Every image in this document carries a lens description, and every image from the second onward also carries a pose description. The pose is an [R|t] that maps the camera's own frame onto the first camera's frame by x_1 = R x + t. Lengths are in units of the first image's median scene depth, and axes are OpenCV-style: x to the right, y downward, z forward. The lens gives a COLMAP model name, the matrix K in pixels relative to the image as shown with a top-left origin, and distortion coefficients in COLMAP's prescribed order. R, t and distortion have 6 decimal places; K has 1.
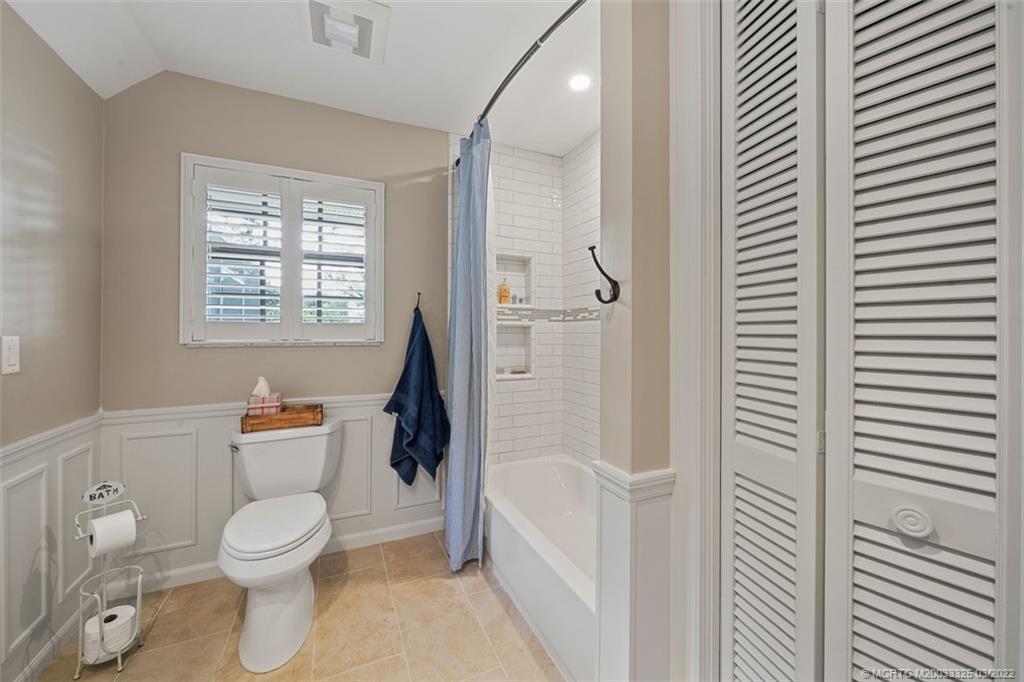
lens RADIAL K [[391.9, 0, 511.5], [0, 391.9, 332.0], [0, 0, 1]] dist [0.000231, 0.000431]
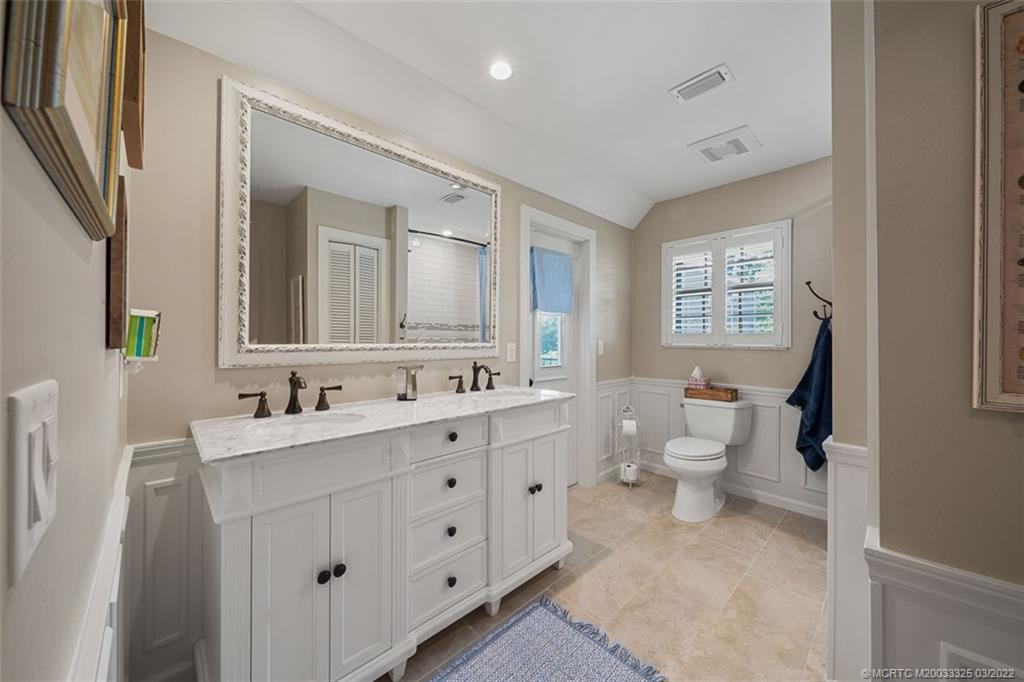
lens RADIAL K [[371.4, 0, 512.0], [0, 371.4, 341.0], [0, 0, 1]] dist [0.000044, 0.000063]
pose [[0.326756, 0.007151, -0.945082, 0.603657], [-0.001564, 0.999974, 0.007025, -0.002989], [0.945107, -0.000817, 0.326759, -0.259826]]
